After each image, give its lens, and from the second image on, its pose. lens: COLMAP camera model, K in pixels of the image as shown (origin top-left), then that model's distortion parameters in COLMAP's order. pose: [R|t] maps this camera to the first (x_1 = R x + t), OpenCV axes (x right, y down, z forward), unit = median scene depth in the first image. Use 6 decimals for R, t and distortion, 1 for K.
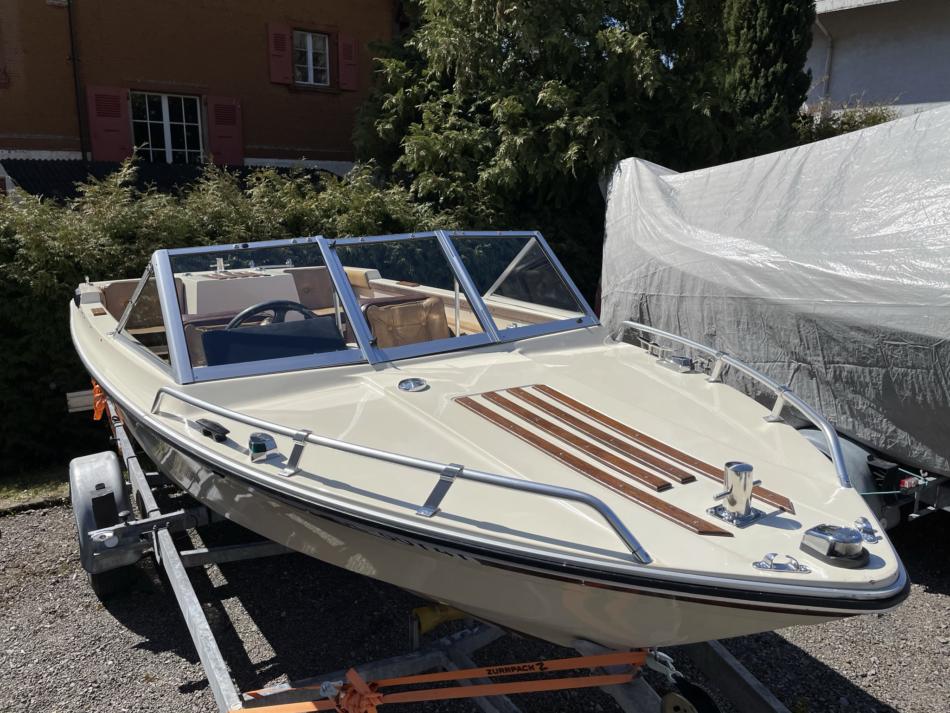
lens RADIAL K [[702.6, 0, 475.0], [0, 702.6, 356.5], [0, 0, 1]] dist [0.010581, -0.000188]
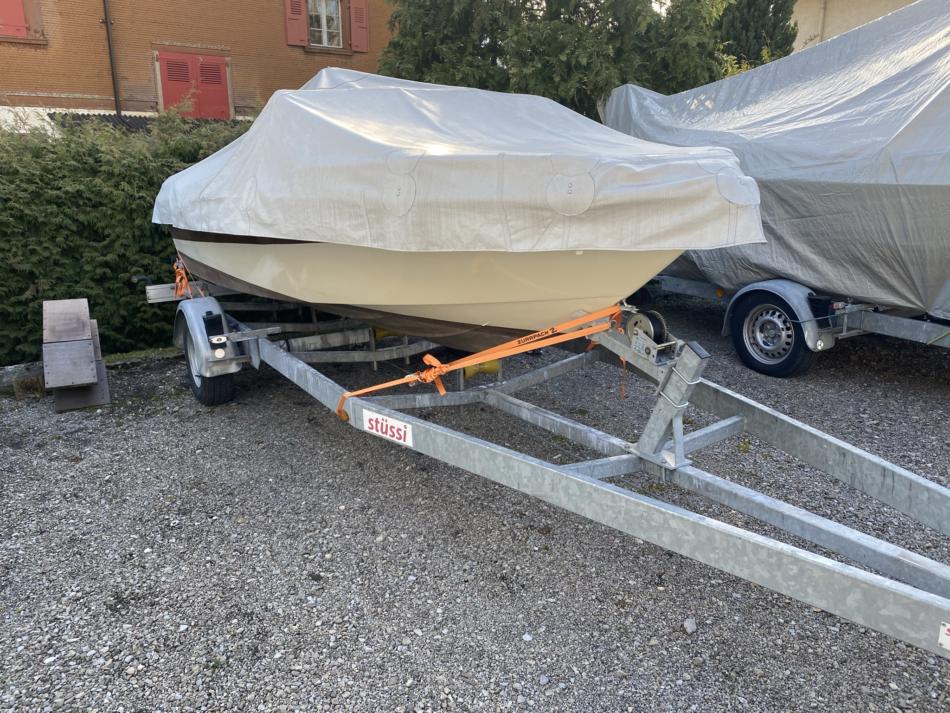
lens RADIAL K [[703.0, 0, 475.0], [0, 703.0, 356.5], [0, 0, 1]] dist [-0.006696, -0.000163]
pose [[0.999946, -0.008479, -0.005942, -0.018816], [0.008651, 0.999527, 0.029524, 0.114873], [0.005689, -0.029574, 0.999546, -0.142791]]
